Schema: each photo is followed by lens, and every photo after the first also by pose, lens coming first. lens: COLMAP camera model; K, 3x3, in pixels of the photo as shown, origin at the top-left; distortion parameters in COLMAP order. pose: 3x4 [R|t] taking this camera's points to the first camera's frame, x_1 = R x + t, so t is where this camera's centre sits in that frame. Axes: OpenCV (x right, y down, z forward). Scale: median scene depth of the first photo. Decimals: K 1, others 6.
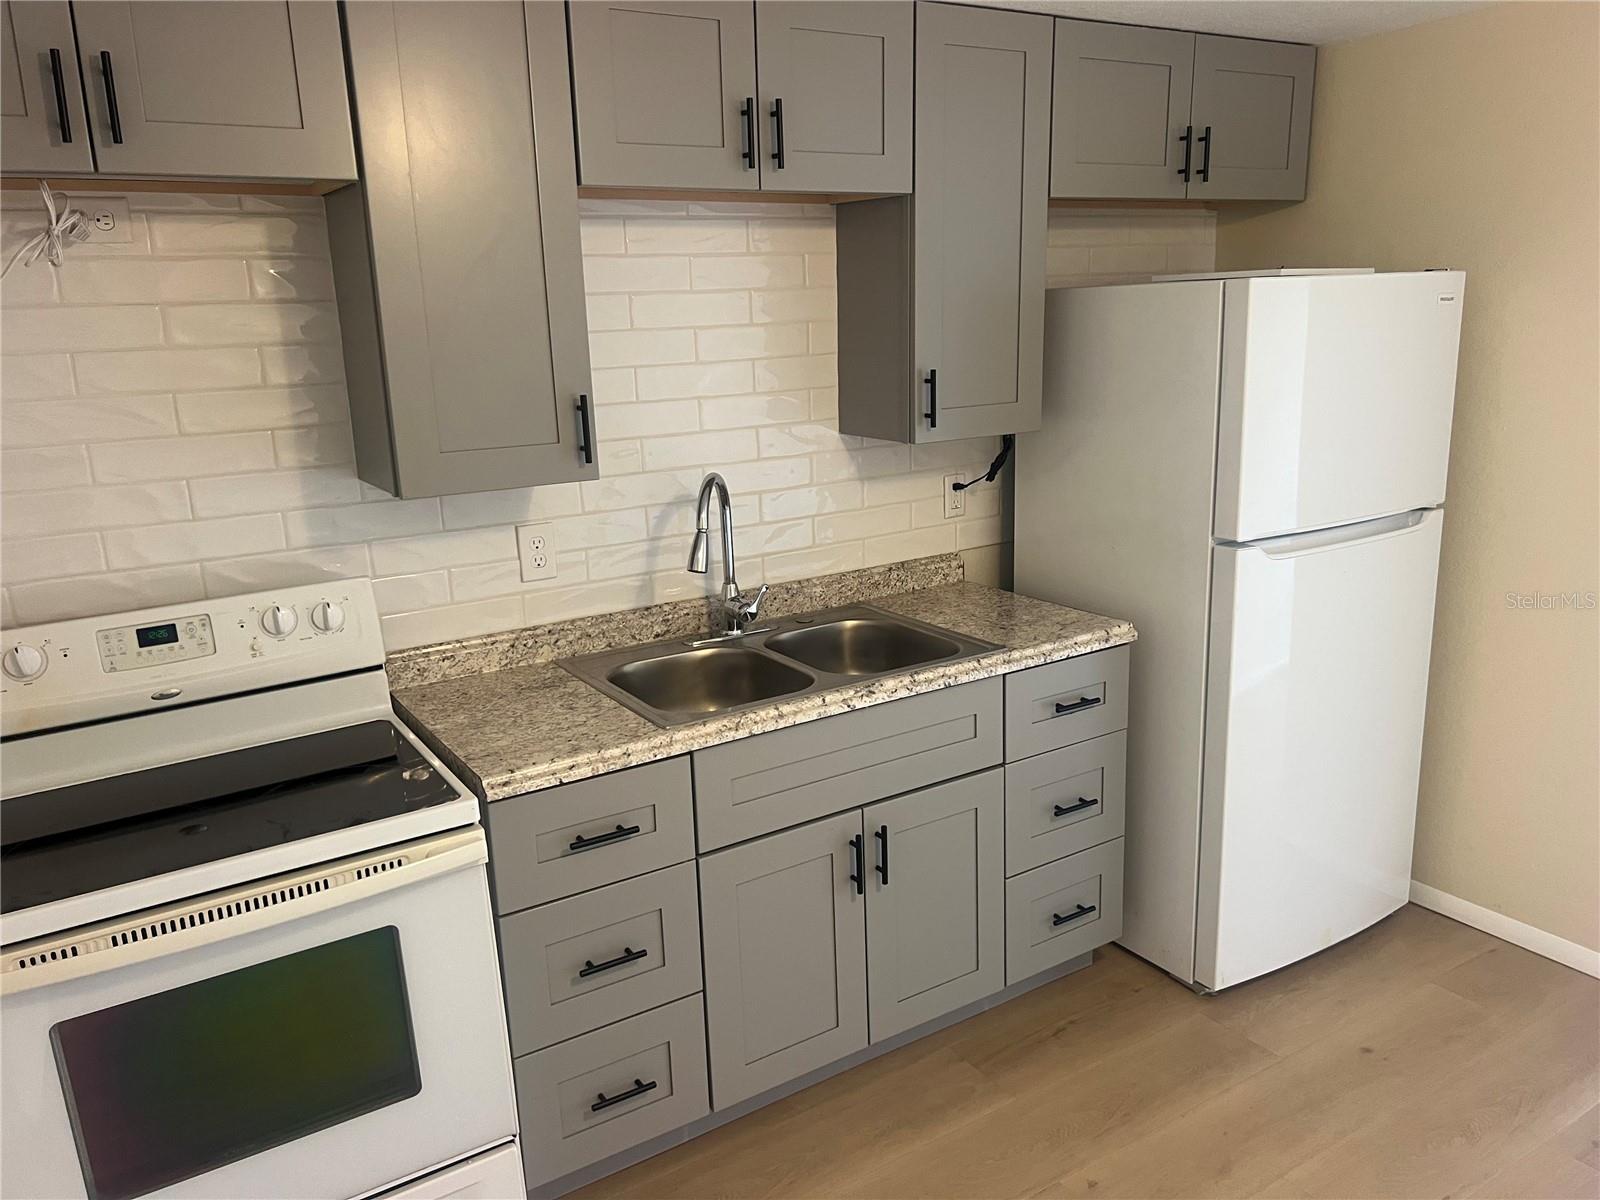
lens RADIAL K [[1212.3, 0, 803.9], [0, 1212.3, 652.4], [0, 0, 1]] dist [0.052740, -0.076625]
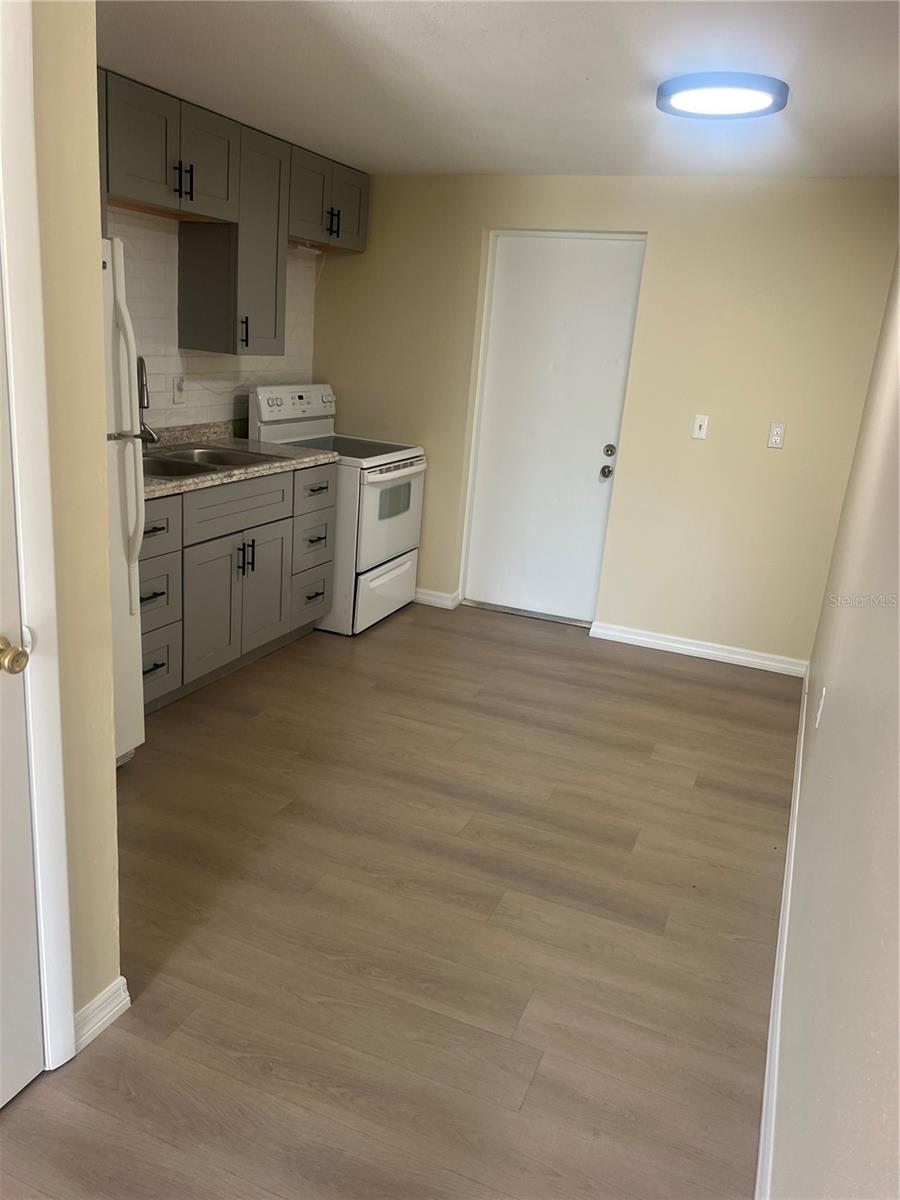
lens RADIAL K [[919.3, 0, 483.5], [0, 919.3, 596.9], [0, 0, 1]] dist [0.080698, -0.090083]
pose [[0.805107, -0.067035, 0.589329, -0.517440], [0.044985, 0.997632, 0.052023, 0.164823], [-0.591421, -0.015373, 0.806217, -0.465156]]
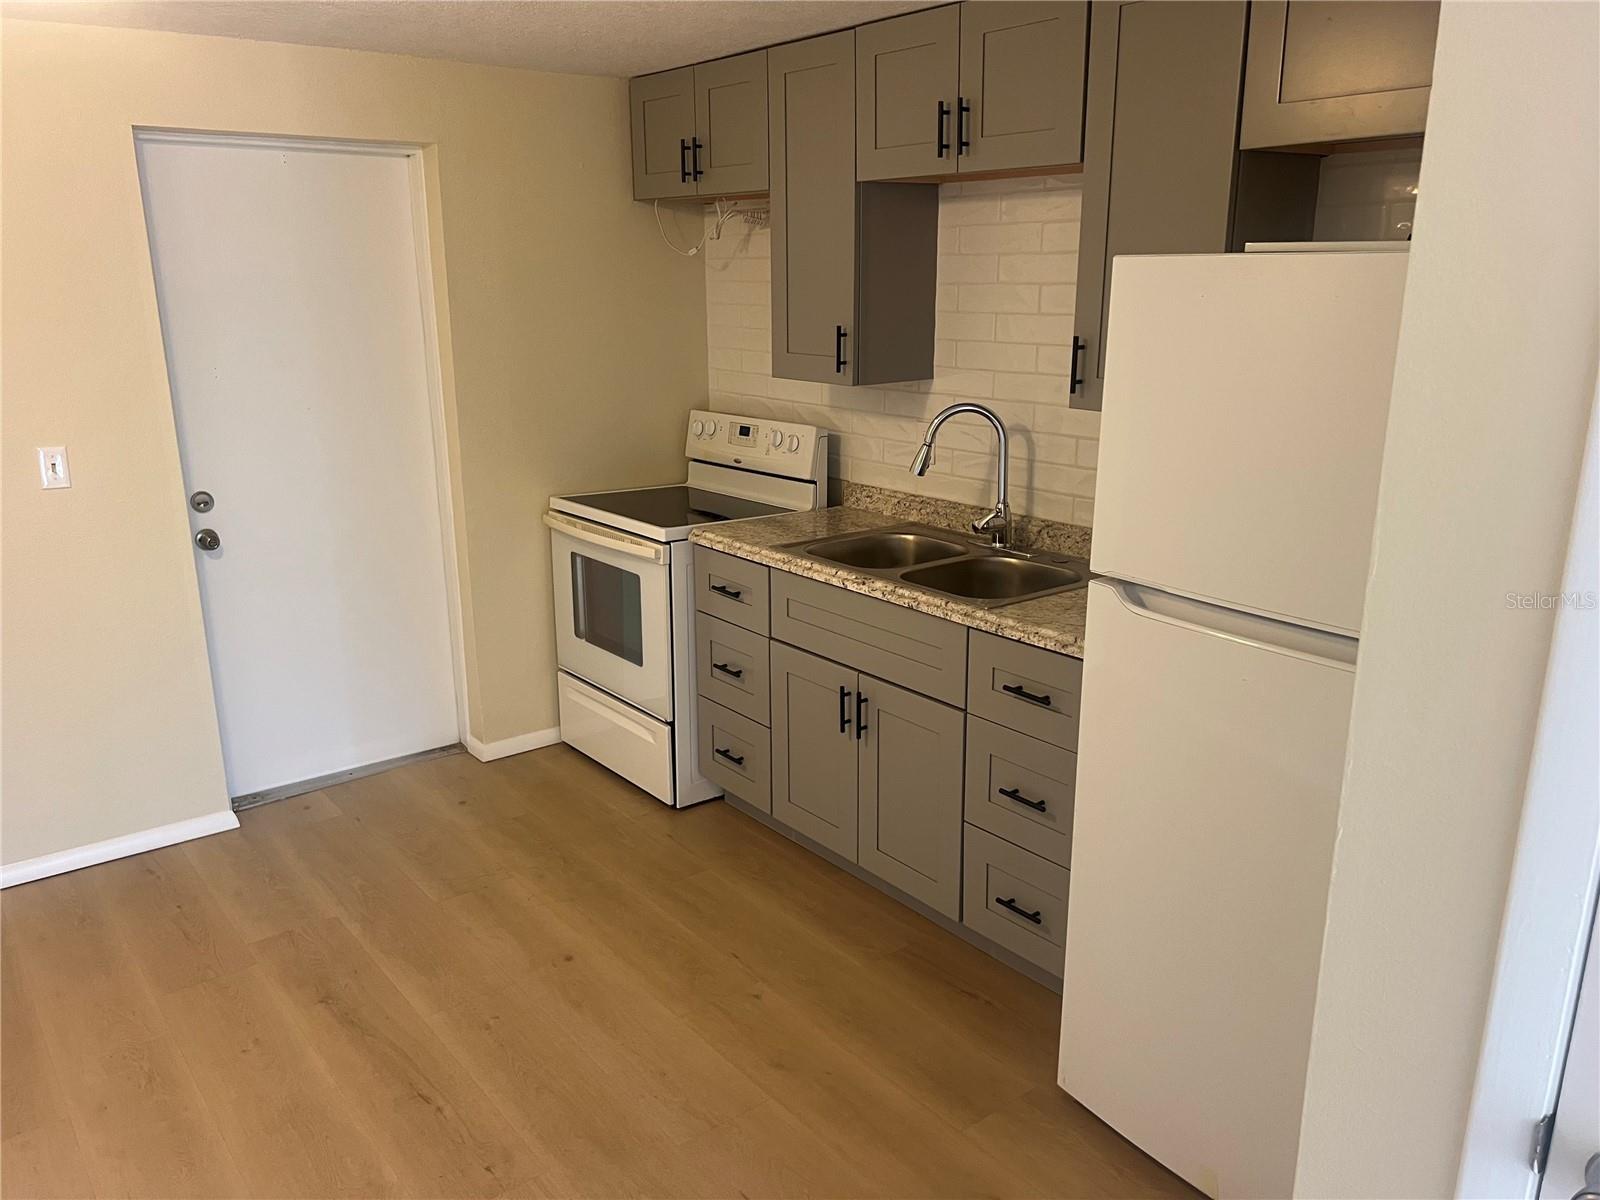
lens RADIAL K [[1225.7, 0, 802.9], [0, 1225.7, 666.8], [0, 0, 1]] dist [0.080698, -0.090083]
pose [[0.066177, 0.335201, -0.939820, 1.183369], [-0.266796, 0.913535, 0.307040, -0.242846], [0.961478, 0.230422, 0.149885, 0.707546]]
